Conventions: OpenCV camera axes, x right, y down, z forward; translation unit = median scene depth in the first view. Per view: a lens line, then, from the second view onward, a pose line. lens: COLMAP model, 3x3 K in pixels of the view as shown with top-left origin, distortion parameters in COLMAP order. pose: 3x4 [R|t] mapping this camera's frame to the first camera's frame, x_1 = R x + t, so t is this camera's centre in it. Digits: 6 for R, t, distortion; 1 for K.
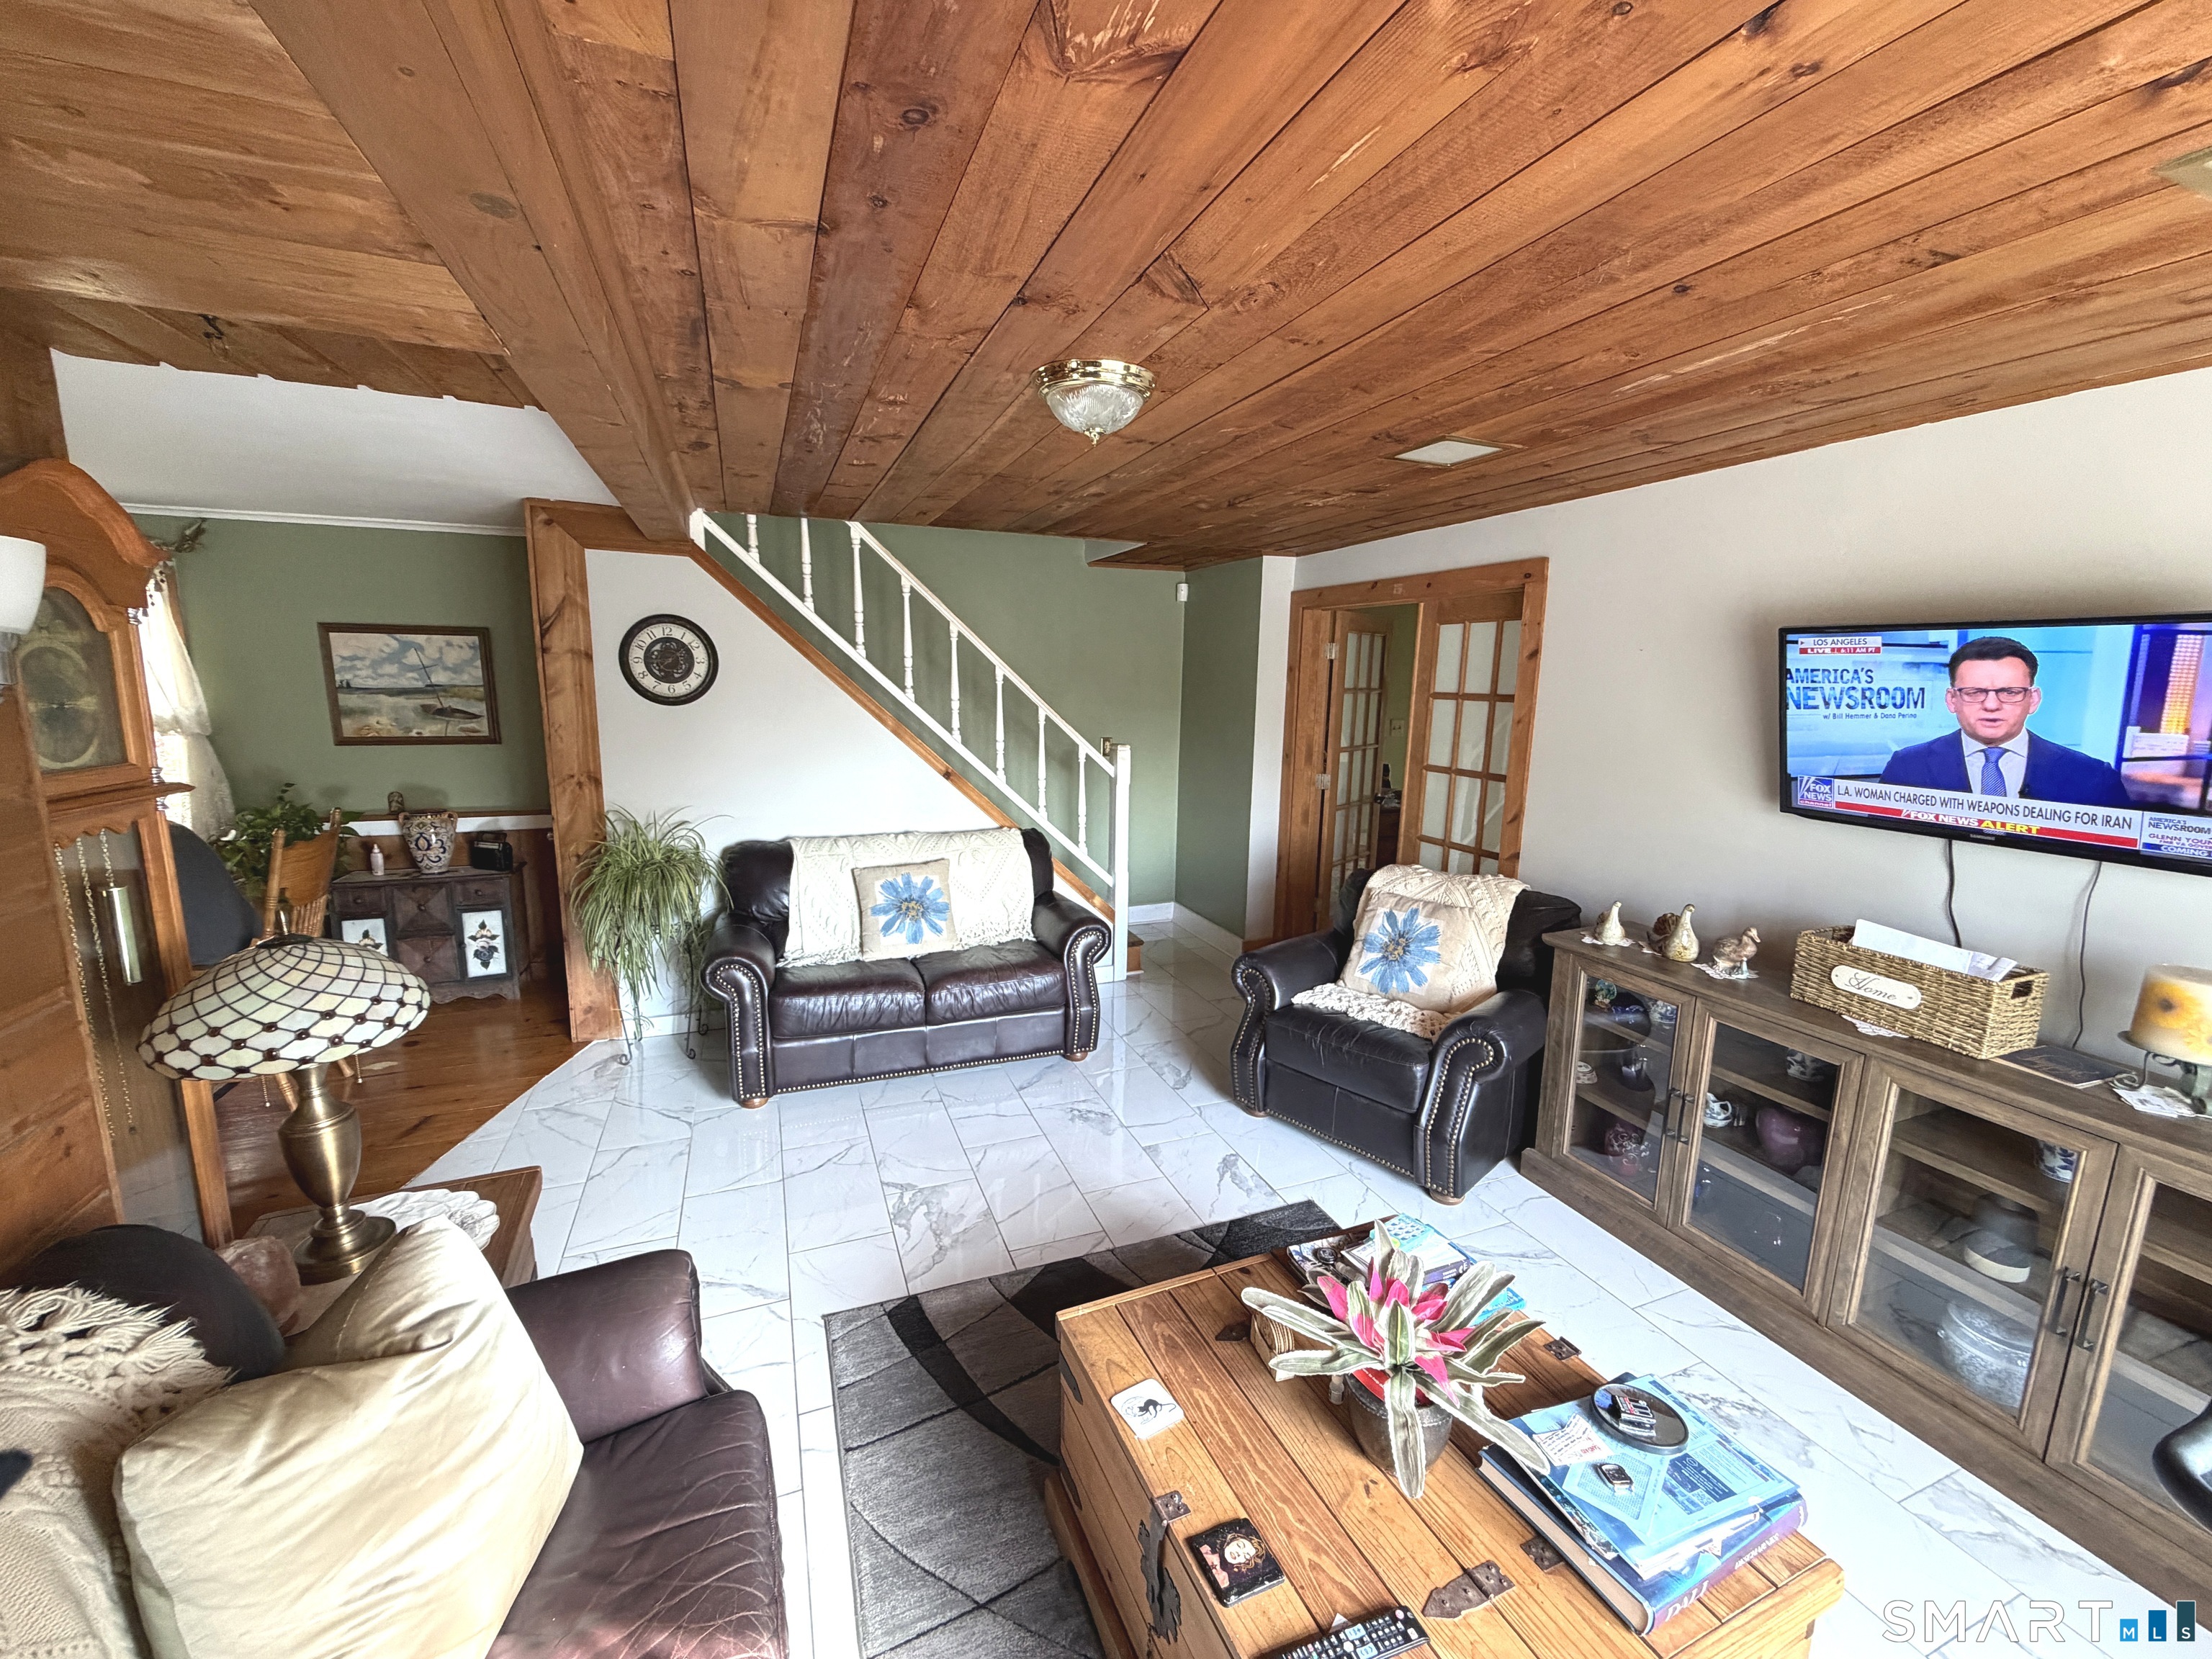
lens RADIAL K [[883.0, 0, 1104.0], [0, 883.0, 827.3], [0, 0, 1]] dist [-0.000607, 0.000706]
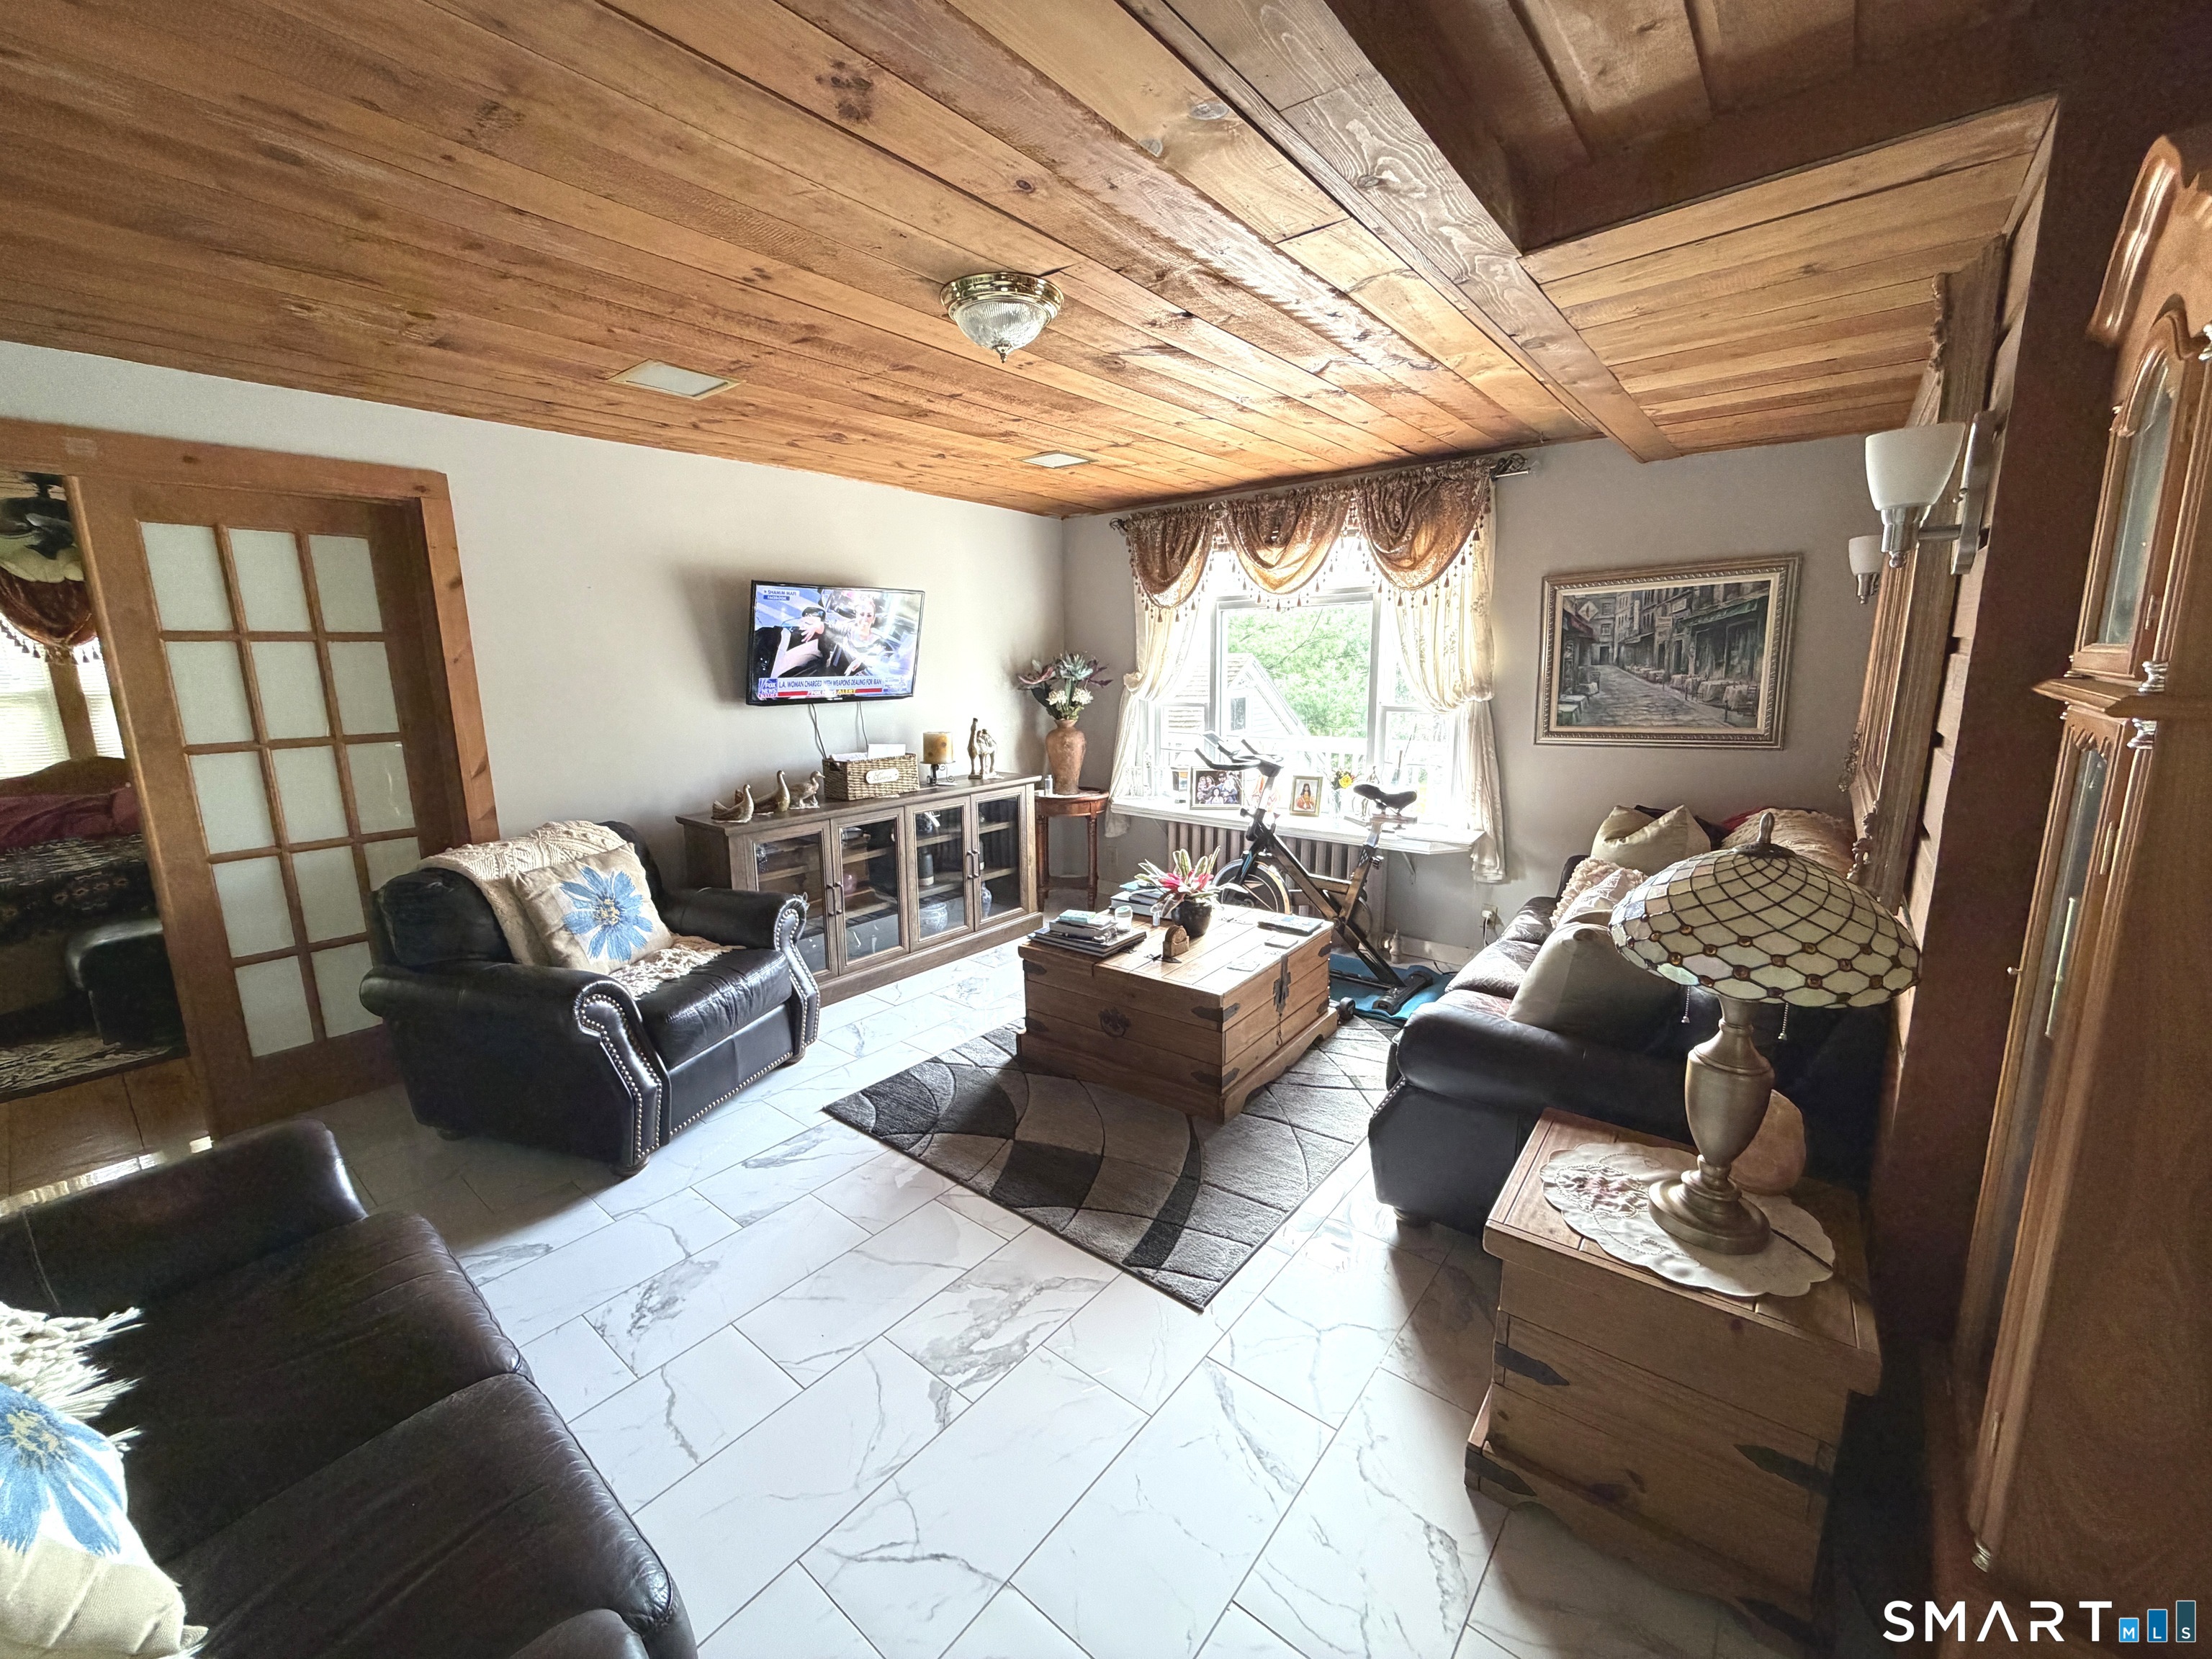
lens RADIAL K [[883.0, 0, 1104.7], [0, 883.0, 825.6], [0, 0, 1]] dist [-0.000607, 0.000706]
pose [[-0.496873, -0.165513, 0.851893, -0.820992], [0.160324, 0.947240, 0.277547, -0.139027], [-0.852885, 0.274485, -0.444123, 1.174060]]
